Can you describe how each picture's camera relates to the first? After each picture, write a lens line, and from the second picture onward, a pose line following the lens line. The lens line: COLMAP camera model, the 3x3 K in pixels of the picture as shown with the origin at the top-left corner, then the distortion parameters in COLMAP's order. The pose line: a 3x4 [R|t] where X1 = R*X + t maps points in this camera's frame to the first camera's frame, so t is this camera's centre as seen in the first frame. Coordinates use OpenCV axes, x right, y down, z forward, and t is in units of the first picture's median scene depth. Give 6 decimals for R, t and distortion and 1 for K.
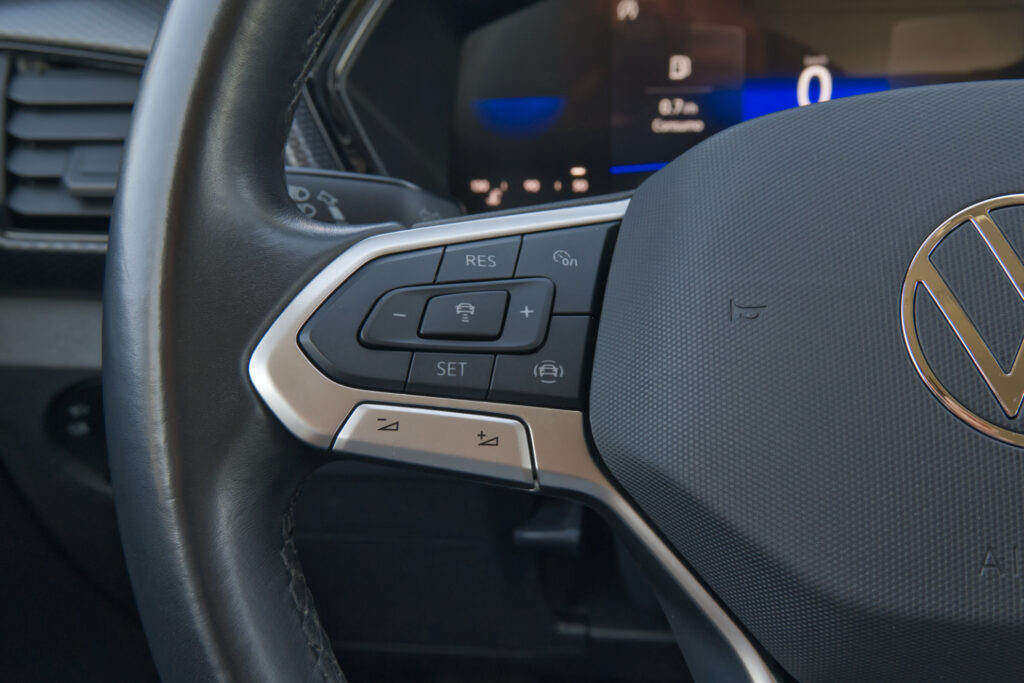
lens RADIAL K [[1035.4, 0, 512.0], [0, 1035.4, 341.5], [0, 0, 1]] dist [0.016276, -0.024759]
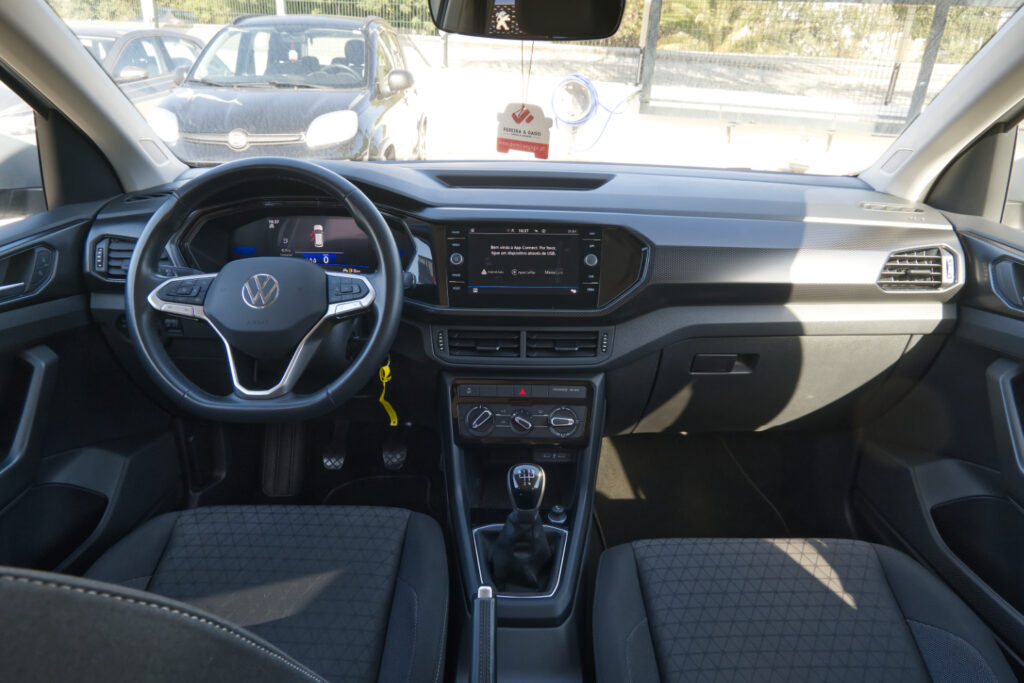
lens RADIAL K [[663.1, 0, 525.8], [0, 663.1, 331.3], [0, 0, 1]] dist [-0.001287, 0.000751]
pose [[0.992242, 0.011676, 0.123773, 1.462556], [-0.004844, 0.998455, -0.055353, 0.417674], [-0.124228, 0.054324, 0.990766, -3.136407]]
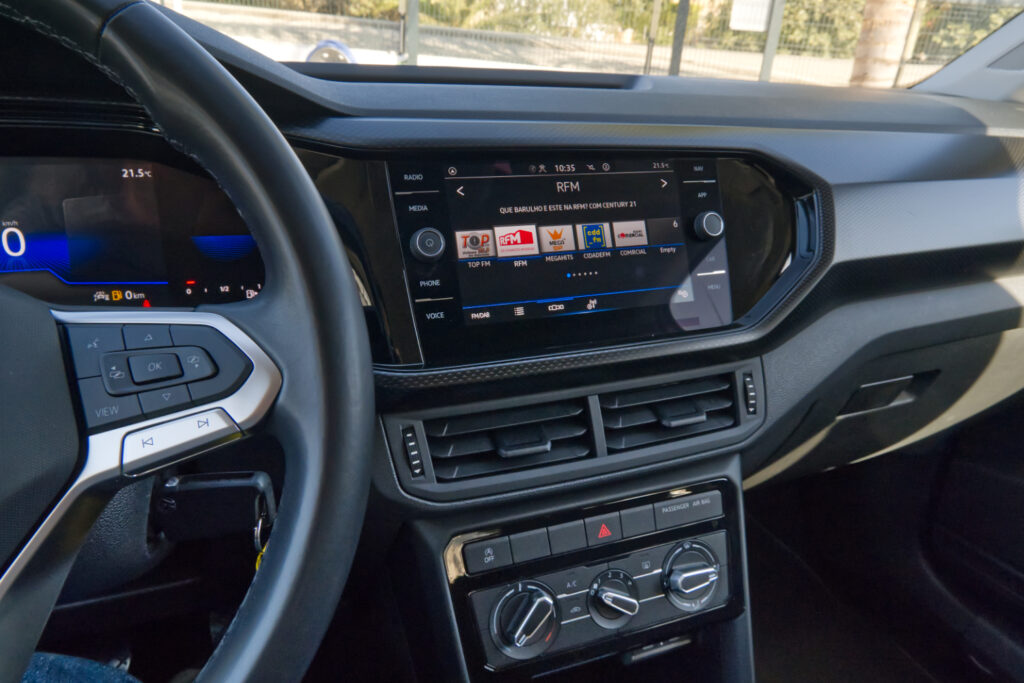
lens RADIAL K [[663.1, 0, 525.8], [0, 663.1, 331.3], [0, 0, 1]] dist [-0.001287, 0.000751]
pose [[0.883521, -0.102868, 0.456956, 0.938680], [0.124008, 0.992145, -0.016421, -0.015377], [-0.451678, 0.071174, 0.889338, -0.366263]]
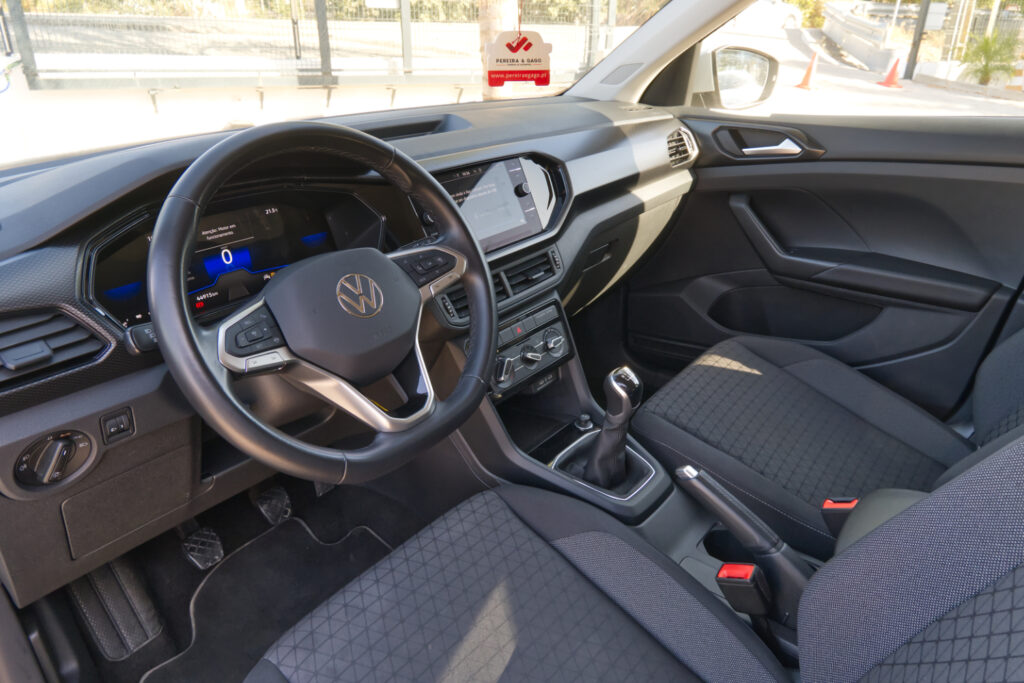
lens RADIAL K [[663.1, 0, 525.8], [0, 663.1, 331.3], [0, 0, 1]] dist [-0.001287, 0.000751]
pose [[0.545290, -0.322156, 0.773869, -1.474612], [0.349980, 0.926381, 0.139040, -0.025029], [-0.761691, 0.195021, 0.617895, -1.479117]]
